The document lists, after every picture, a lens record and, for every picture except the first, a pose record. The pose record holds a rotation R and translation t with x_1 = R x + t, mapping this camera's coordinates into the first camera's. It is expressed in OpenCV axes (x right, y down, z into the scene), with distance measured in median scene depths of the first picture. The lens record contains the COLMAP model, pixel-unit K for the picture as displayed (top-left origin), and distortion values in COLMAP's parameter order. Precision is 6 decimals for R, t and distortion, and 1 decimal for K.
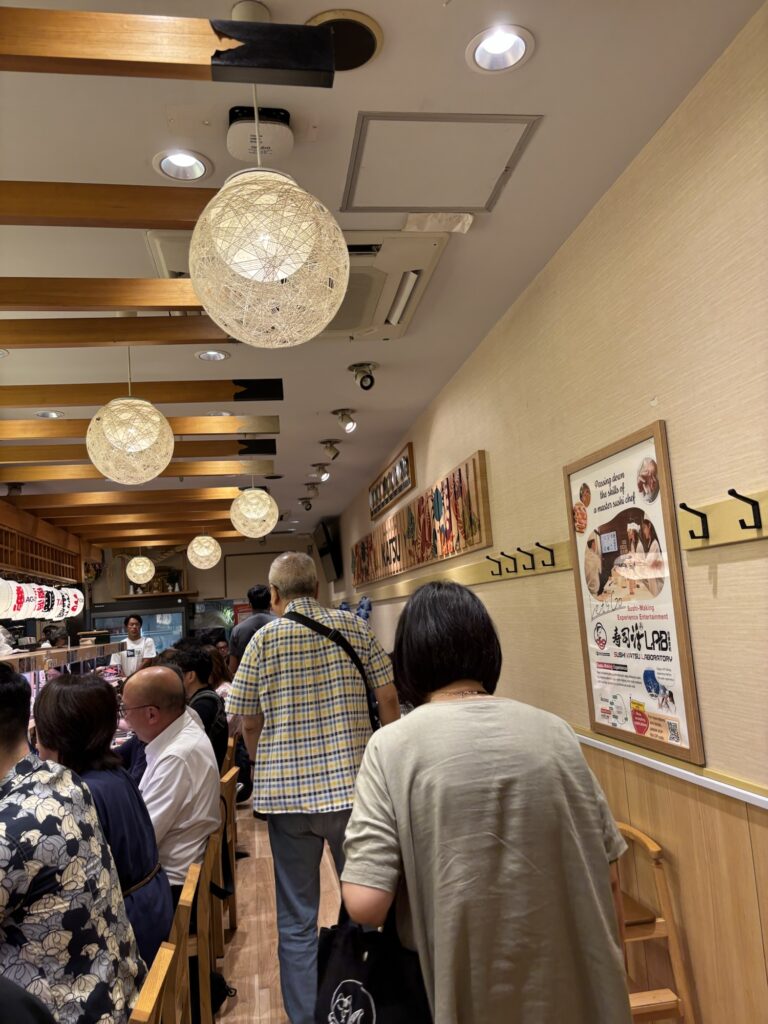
lens RADIAL K [[794.1, 0, 393.3], [0, 794.1, 507.1], [0, 0, 1]] dist [0.042391, -0.071090]
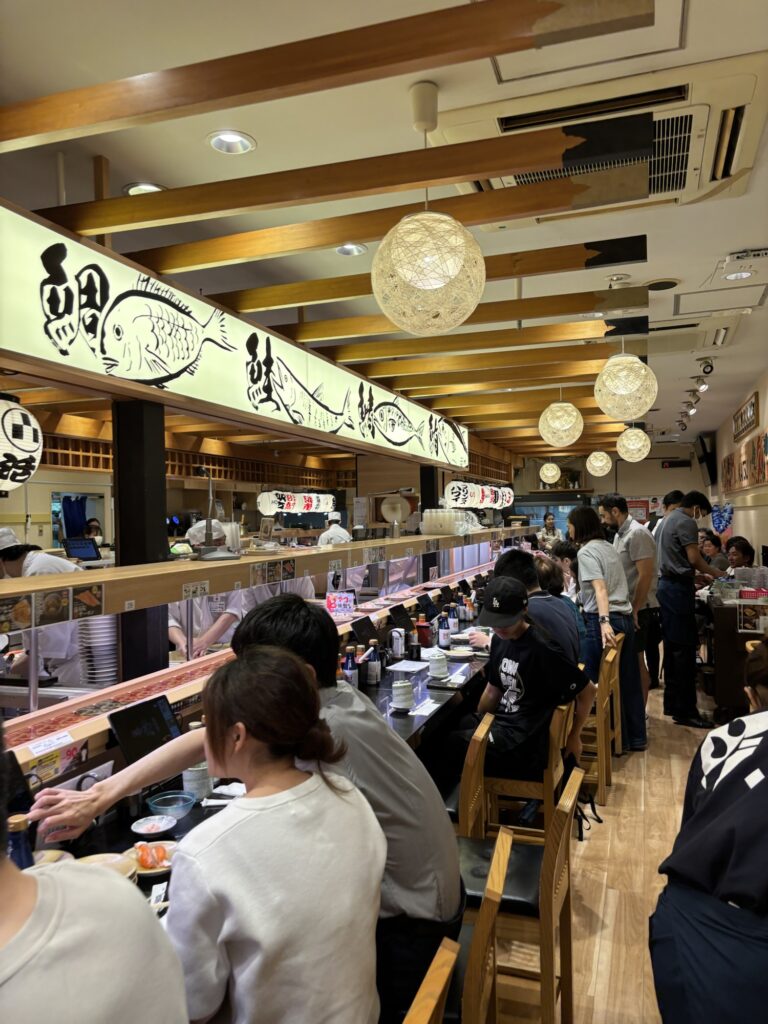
lens RADIAL K [[794.1, 0, 393.3], [0, 794.1, 507.1], [0, 0, 1]] dist [0.042391, -0.071090]
pose [[0.884338, 0.051199, -0.464031, 0.096157], [0.014062, 0.990596, 0.136097, -0.068650], [0.466635, -0.126881, 0.875302, -0.402585]]
